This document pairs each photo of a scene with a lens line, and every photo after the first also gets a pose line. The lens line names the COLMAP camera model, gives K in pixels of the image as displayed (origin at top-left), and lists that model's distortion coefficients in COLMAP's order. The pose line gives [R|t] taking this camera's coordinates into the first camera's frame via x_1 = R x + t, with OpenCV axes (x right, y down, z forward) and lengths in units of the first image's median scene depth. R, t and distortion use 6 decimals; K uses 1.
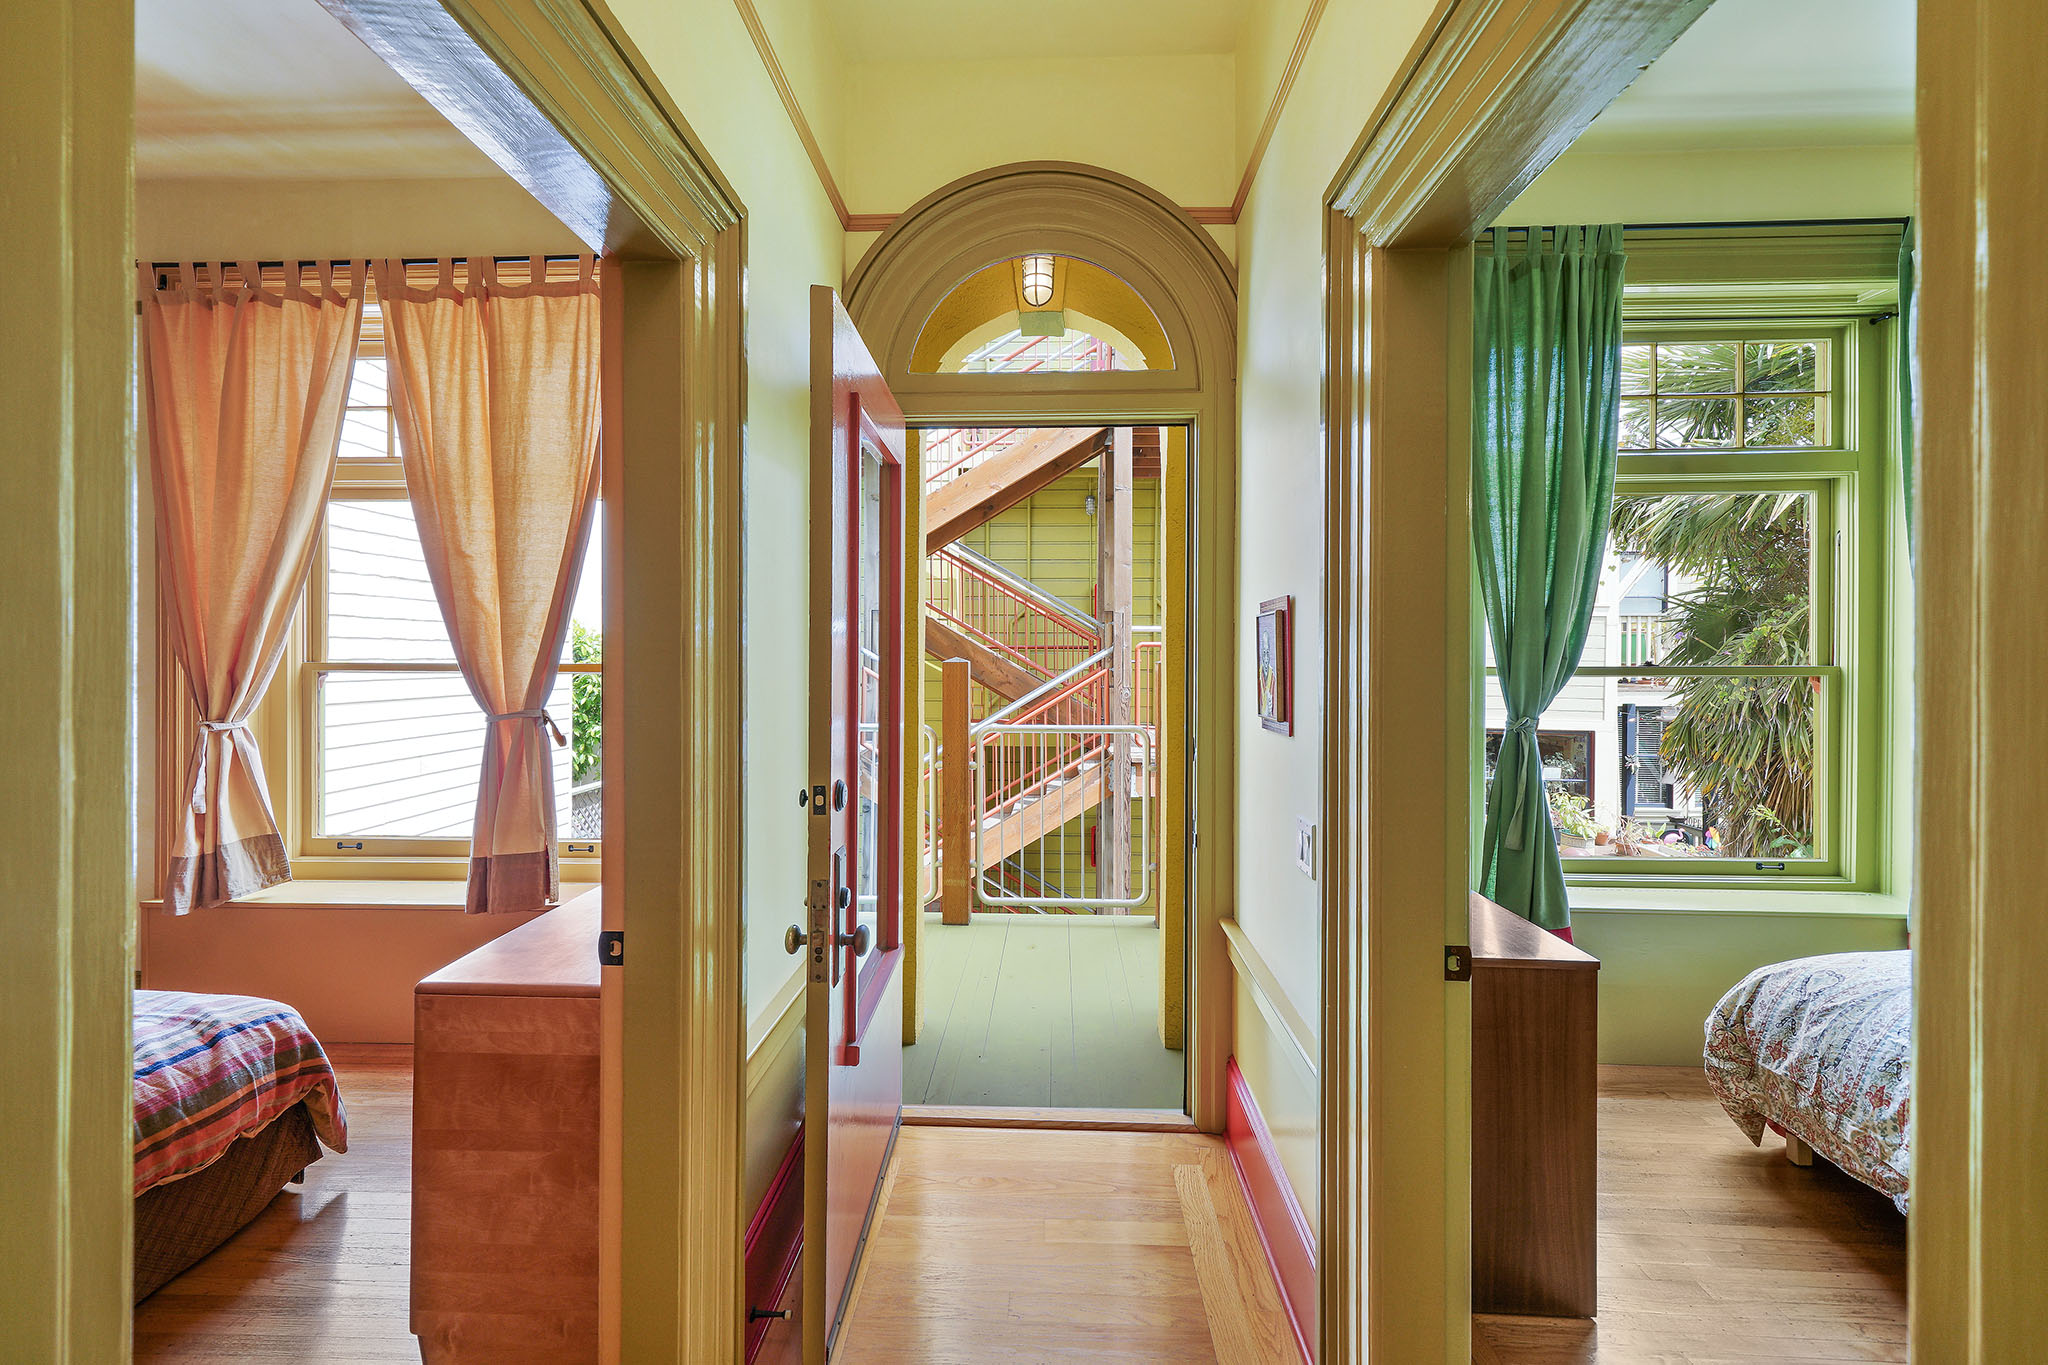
lens RADIAL K [[832.5, 0, 1017.3], [0, 832.5, 667.9], [0, 0, 1]] dist [0.007907, -0.001423]
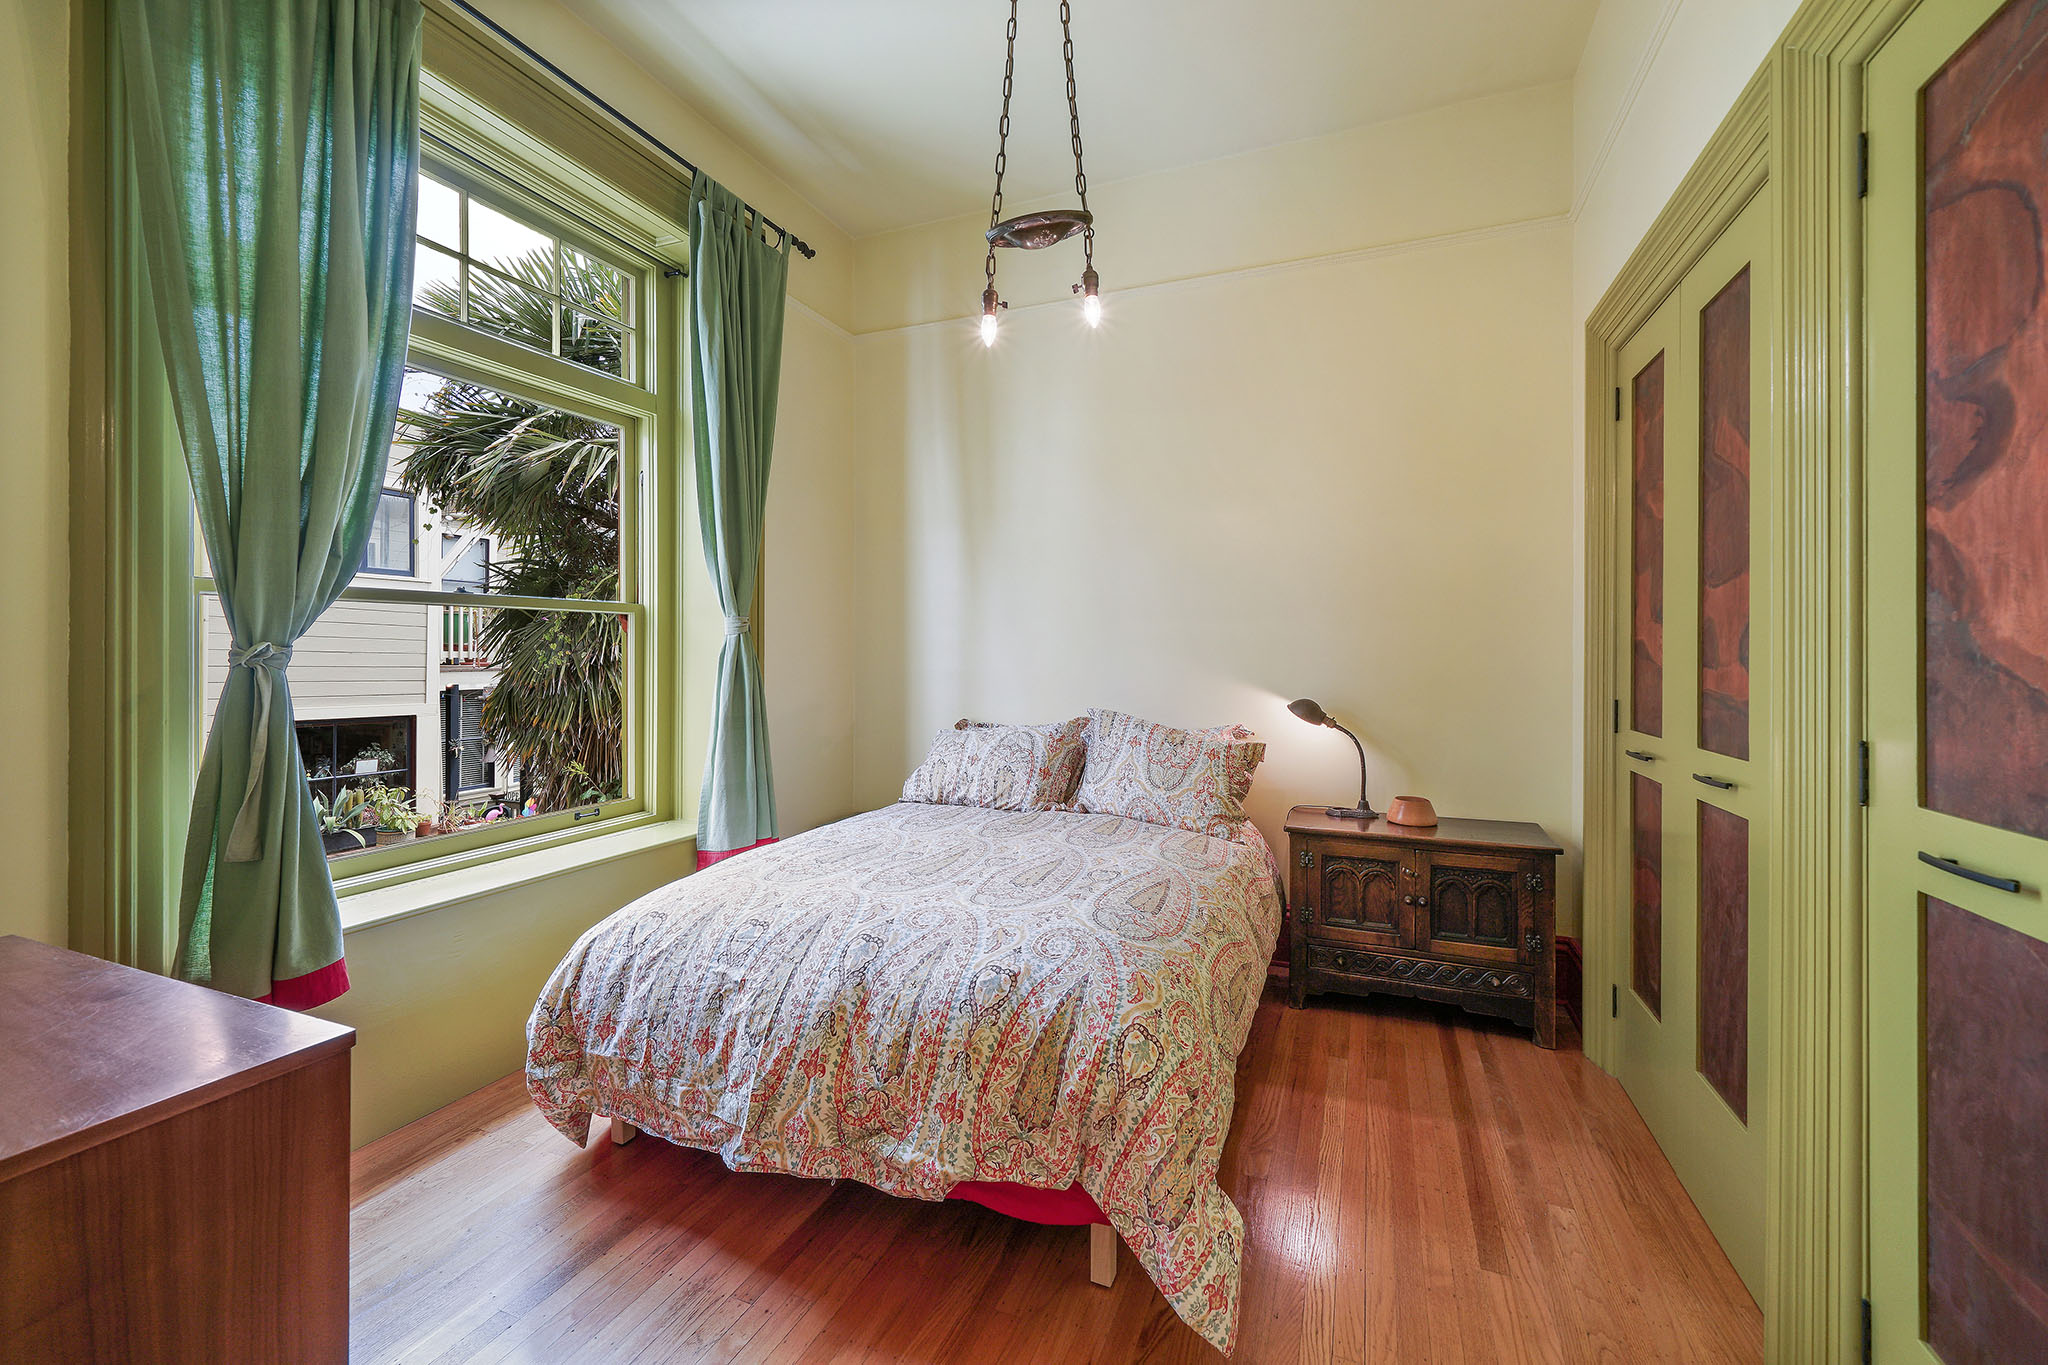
lens RADIAL K [[848.0, 0, 1050.7], [0, 848.0, 648.1], [0, 0, 1]] dist [-0.000392, -0.000793]
pose [[0.319041, -0.000246, 0.947741, 0.212499], [0.006375, 0.999978, -0.001887, 0.072220], [-0.947720, 0.006644, 0.319035, 0.263234]]
